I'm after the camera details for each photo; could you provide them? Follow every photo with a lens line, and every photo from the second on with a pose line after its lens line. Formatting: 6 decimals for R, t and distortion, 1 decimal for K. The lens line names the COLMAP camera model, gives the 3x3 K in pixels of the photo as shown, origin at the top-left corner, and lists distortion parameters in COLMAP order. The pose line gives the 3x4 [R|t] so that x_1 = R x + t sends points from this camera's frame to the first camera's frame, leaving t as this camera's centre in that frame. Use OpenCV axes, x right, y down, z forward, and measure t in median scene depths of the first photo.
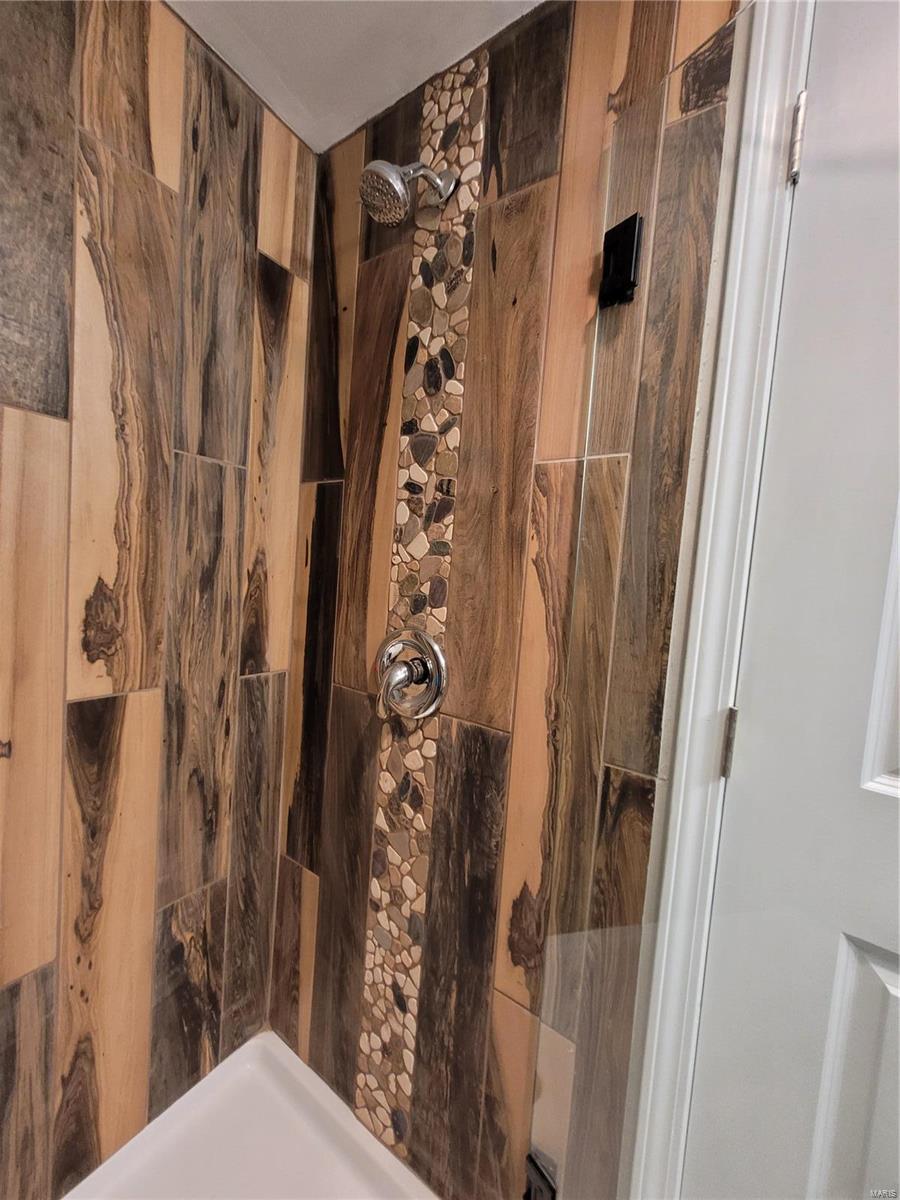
lens RADIAL K [[465.7, 0, 439.1], [0, 465.7, 600.2], [0, 0, 1]] dist [0.006440, -0.001138]
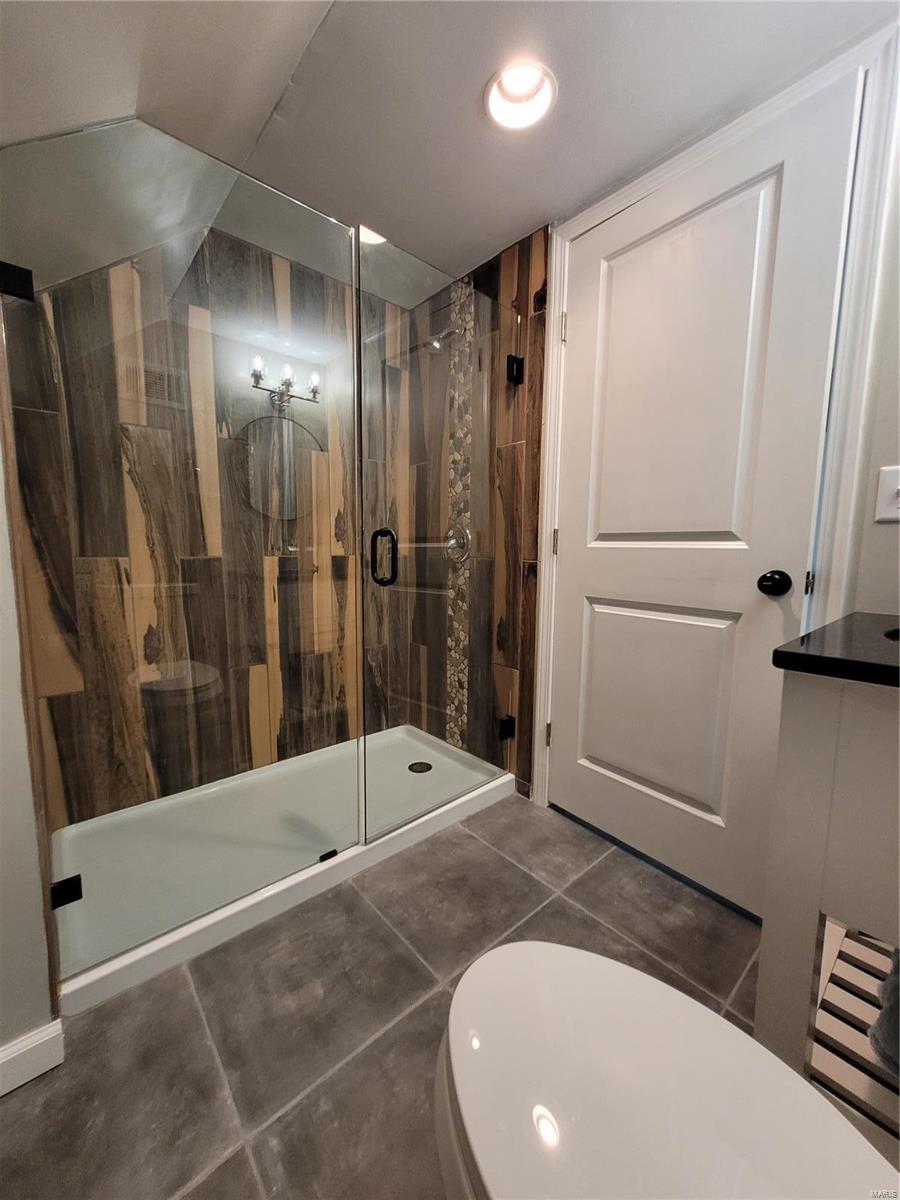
lens RADIAL K [[465.7, 0, 442.2], [0, 465.7, 603.0], [0, 0, 1]] dist [0.006440, -0.001138]
pose [[0.968642, -0.034794, -0.246012, 0.420970], [0.048535, 0.997569, 0.050012, 0.331400], [0.243673, -0.060384, 0.967976, -1.277223]]
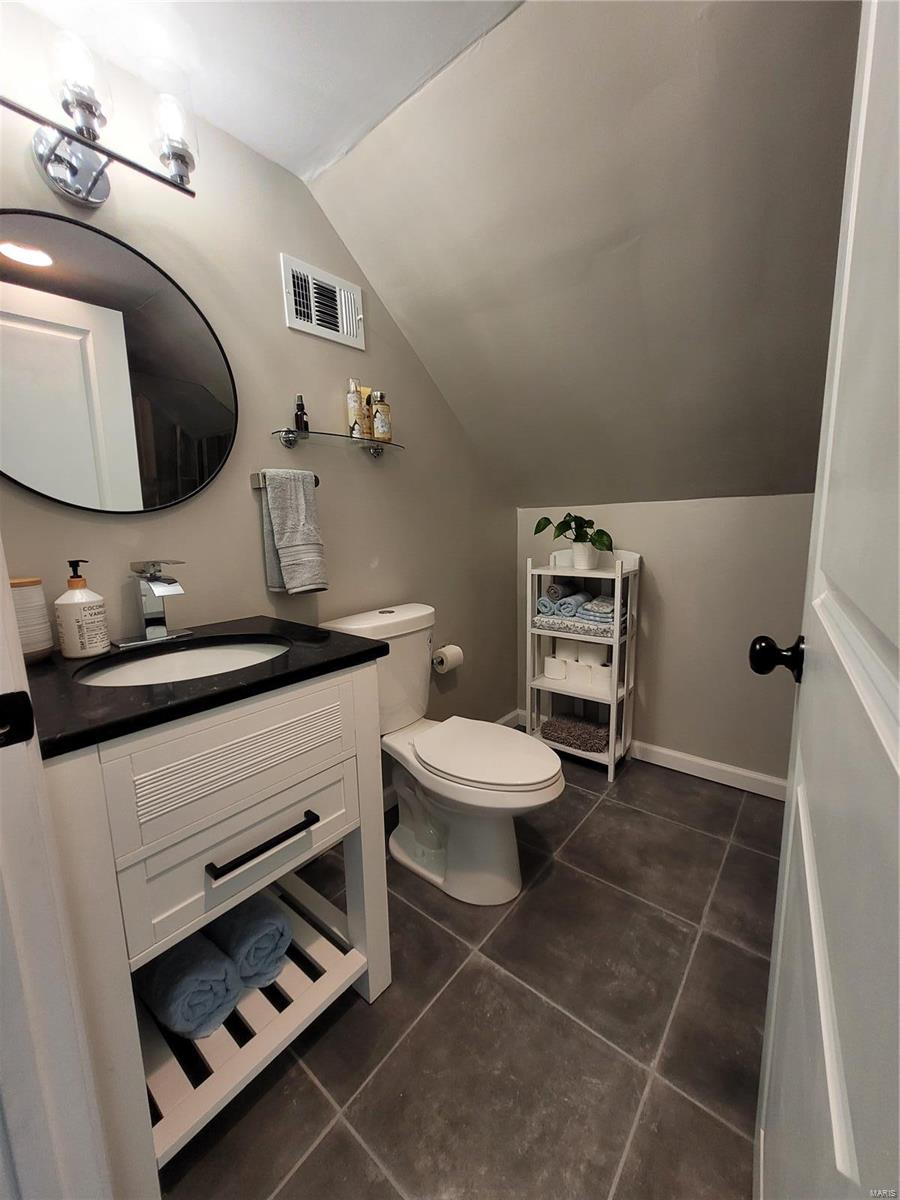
lens RADIAL K [[465.7, 0, 444.4], [0, 465.7, 604.1], [0, 0, 1]] dist [0.006440, -0.001138]
pose [[-0.996442, -0.051089, 0.067027, 0.543478], [-0.035014, 0.974382, 0.222156, 0.121781], [-0.076660, 0.219018, -0.972705, 0.669325]]
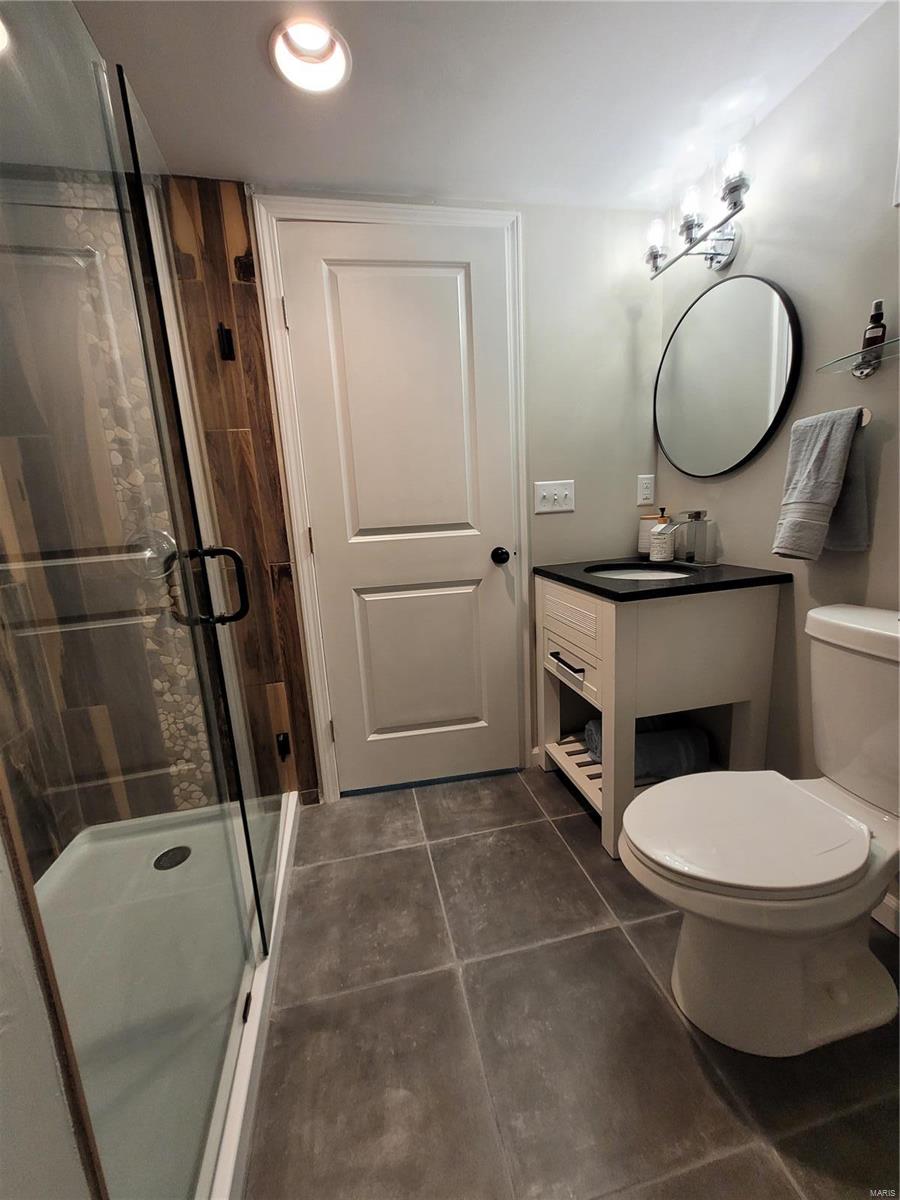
lens RADIAL K [[465.7, 0, 442.1], [0, 465.7, 604.7], [0, 0, 1]] dist [0.006440, -0.001138]
pose [[0.675483, -0.255549, 0.691677, -0.574011], [0.149429, 0.966003, 0.210971, 0.136579], [-0.722076, -0.039151, 0.690705, -0.986295]]
